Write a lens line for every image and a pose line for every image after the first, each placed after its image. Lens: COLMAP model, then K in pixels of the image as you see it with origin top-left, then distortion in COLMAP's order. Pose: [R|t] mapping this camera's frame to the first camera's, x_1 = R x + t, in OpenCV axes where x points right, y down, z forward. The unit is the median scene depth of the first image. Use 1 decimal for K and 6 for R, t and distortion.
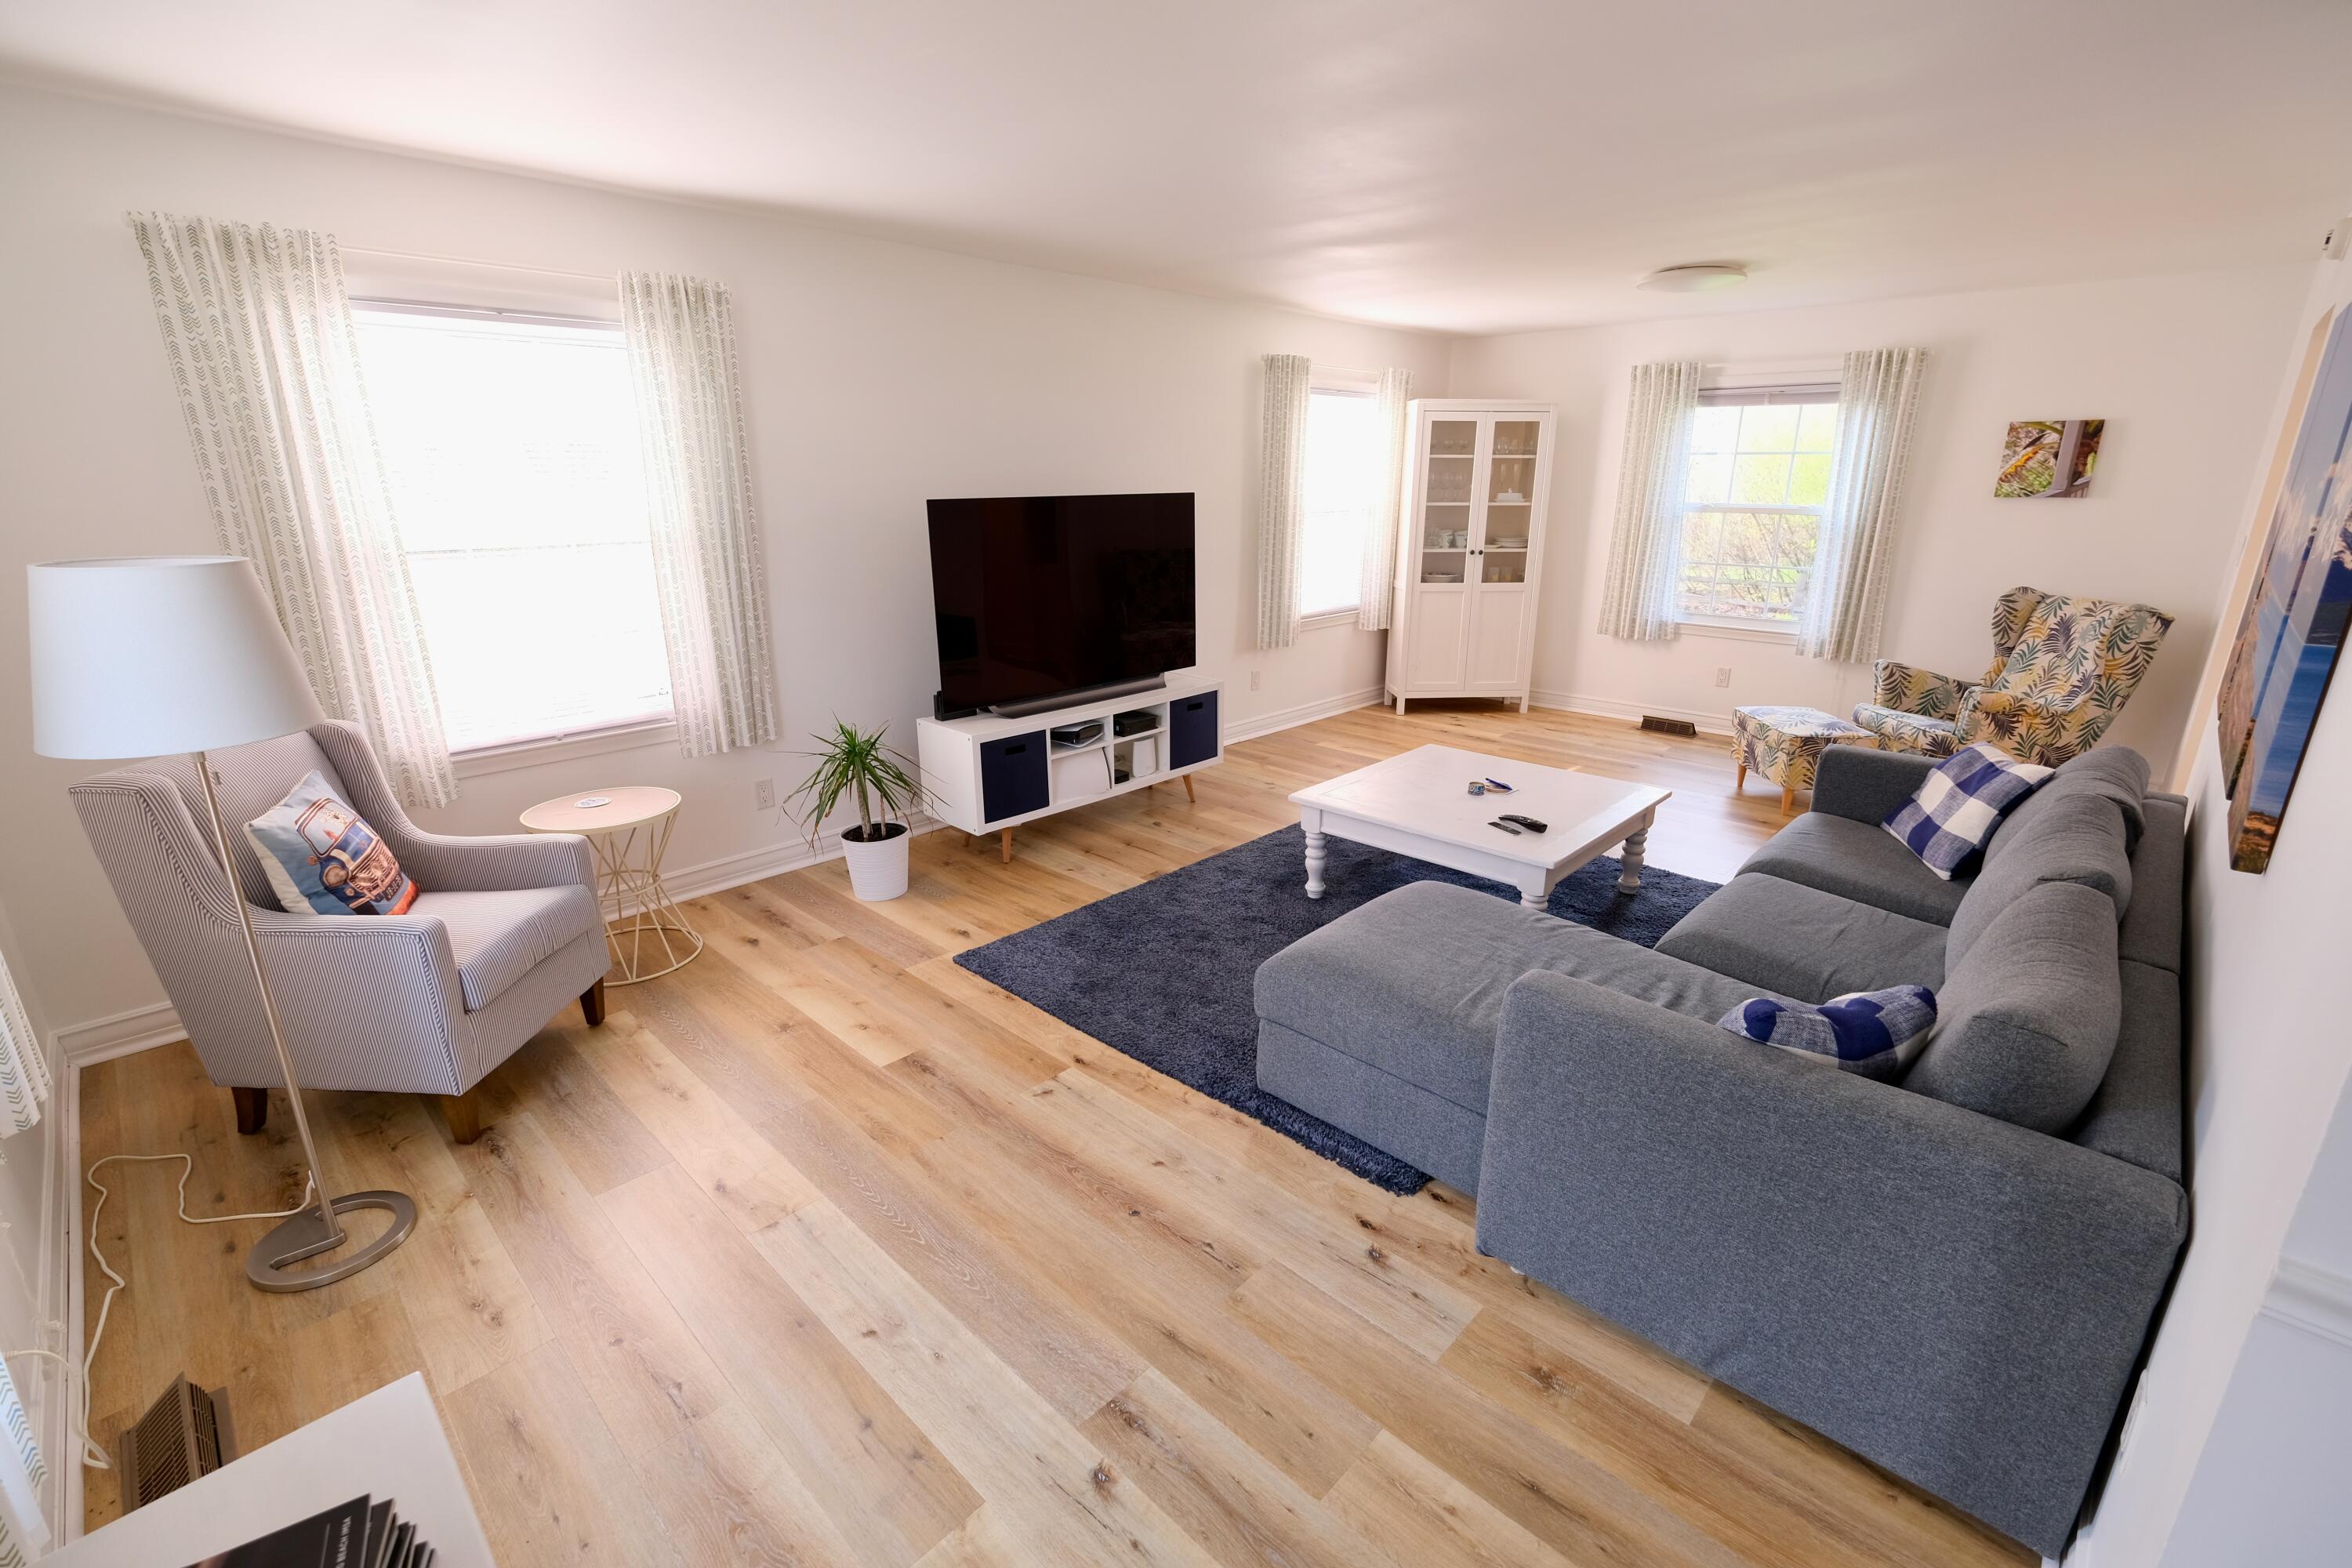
lens RADIAL K [[1016.3, 0, 1176.0], [0, 1016.3, 784.0], [0, 0, 1]] dist [-0.020397, -0.000613]
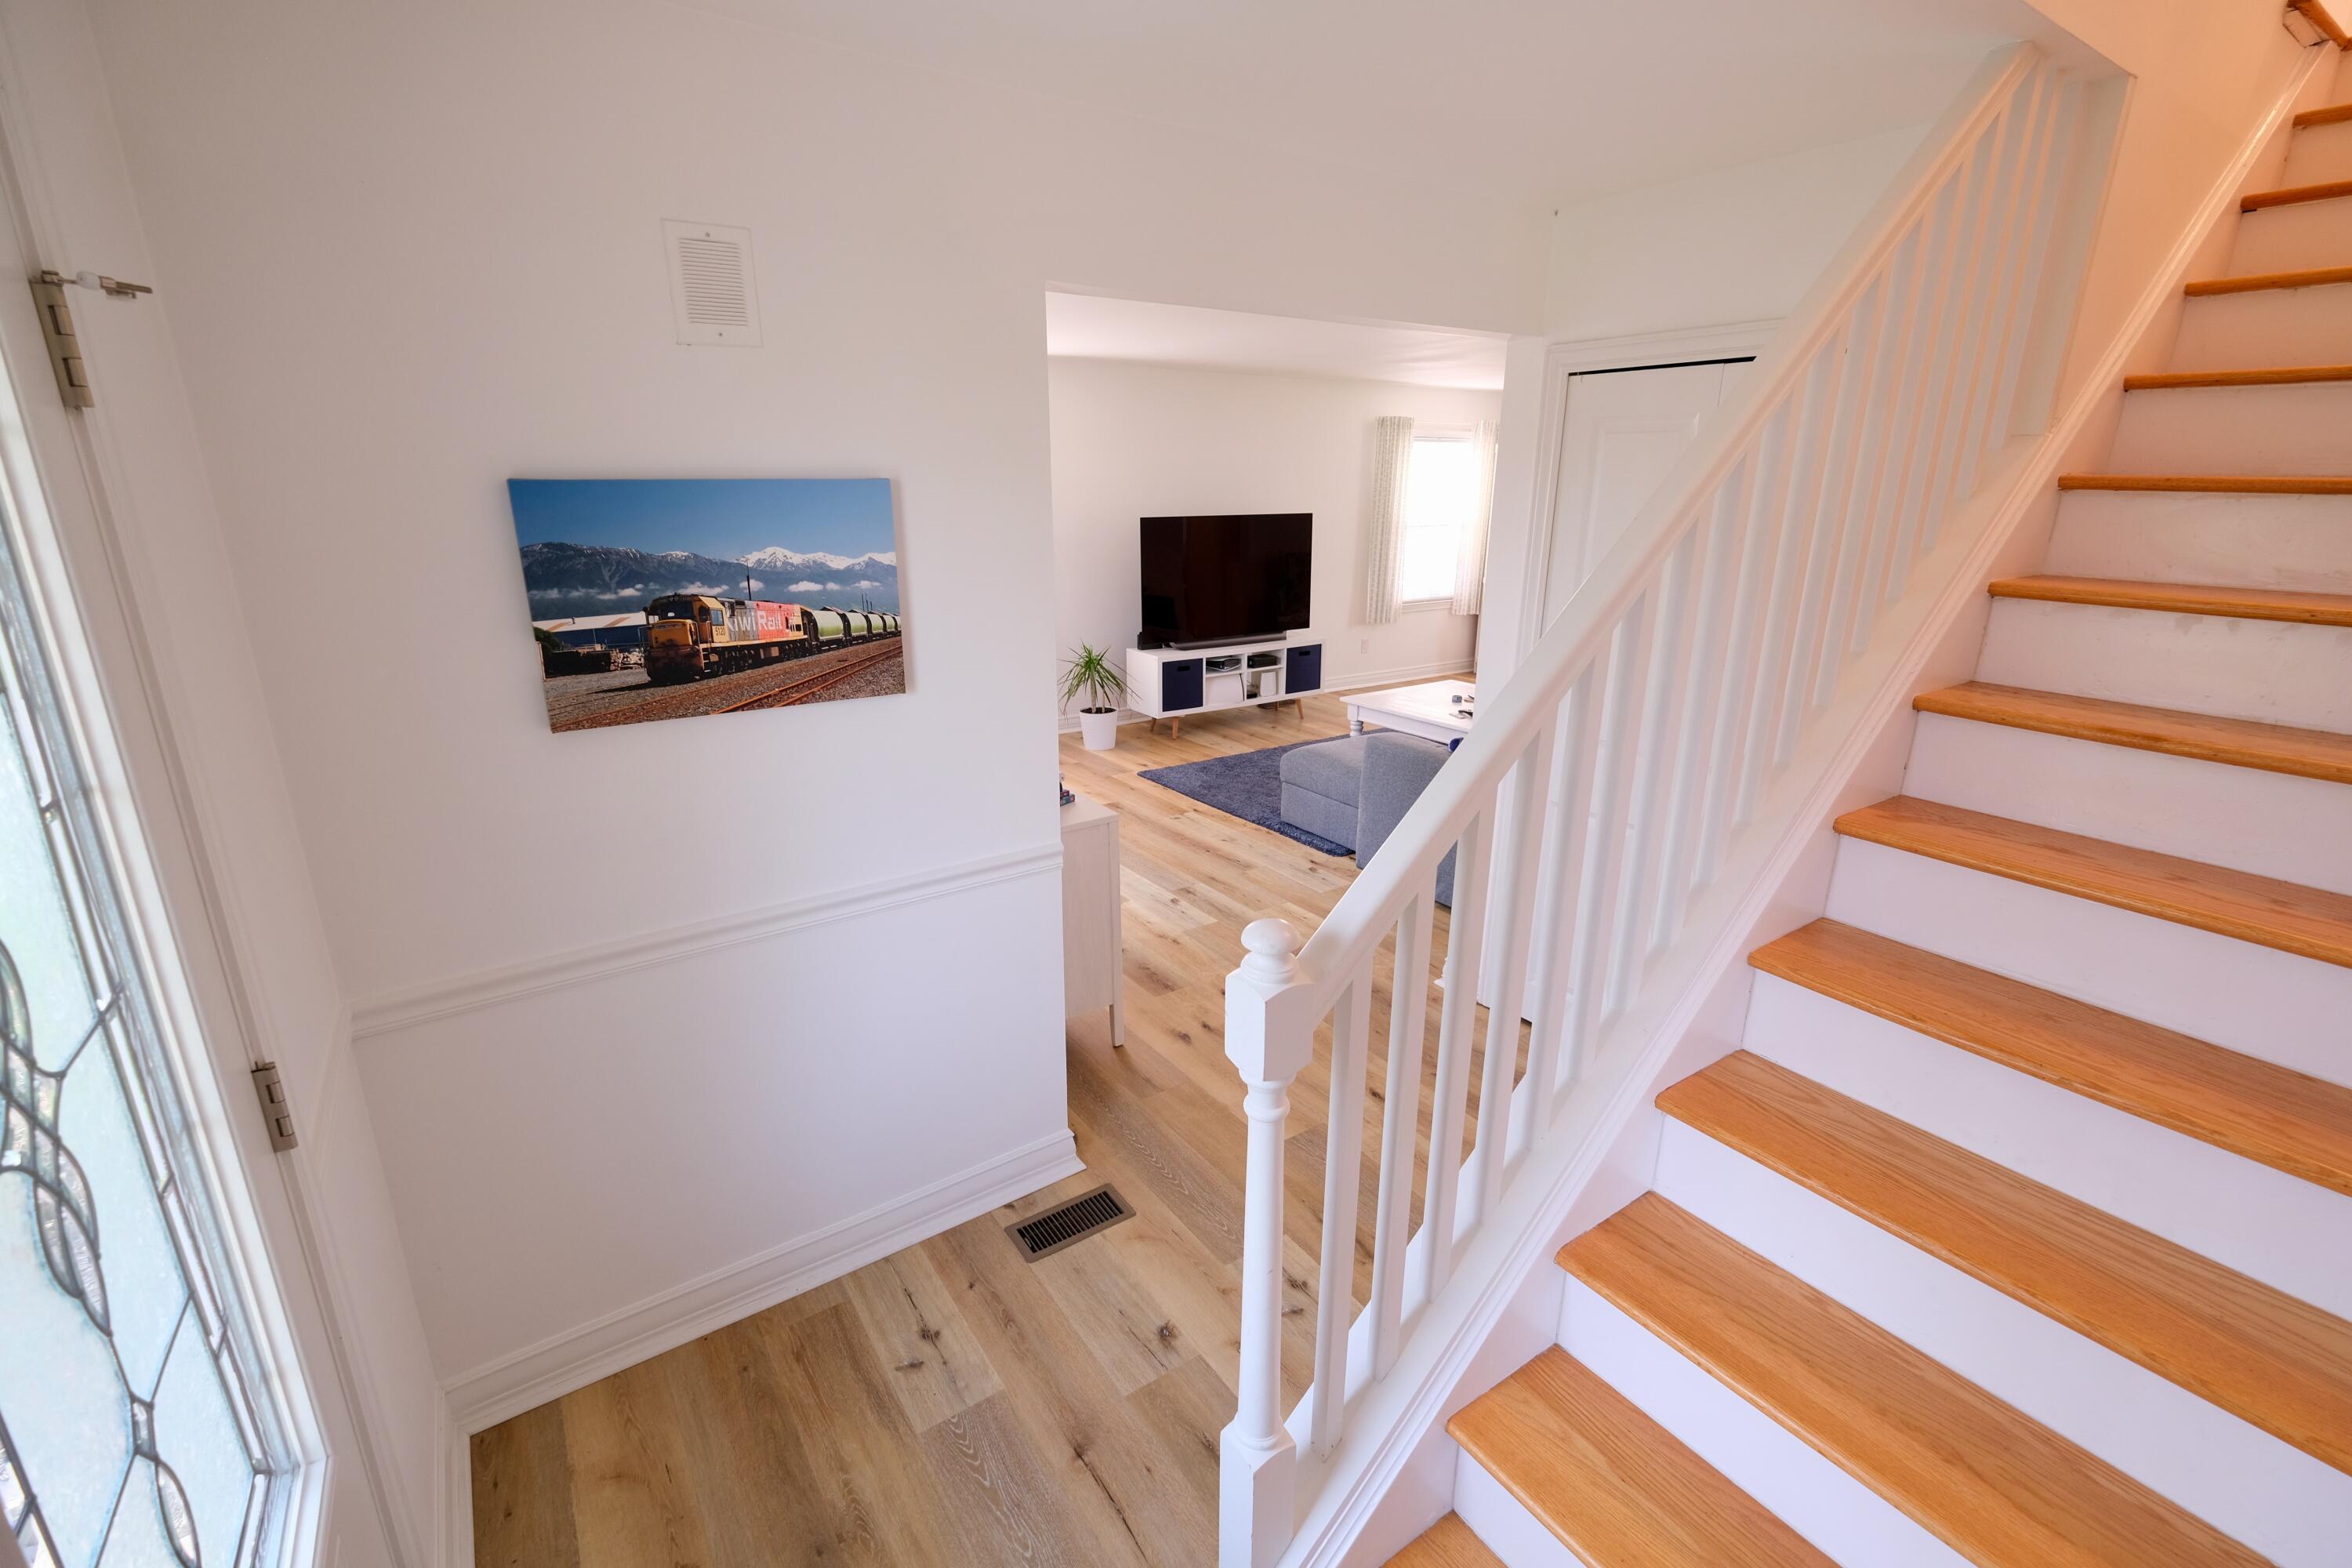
lens RADIAL K [[1016.3, 0, 1176.0], [0, 1016.3, 784.0], [0, 0, 1]] dist [-0.020397, -0.000613]
pose [[0.978148, 0.063489, -0.197978, 0.178531], [-0.064350, 0.997925, 0.002090, 0.159126], [0.197700, 0.010695, 0.980204, -0.653462]]
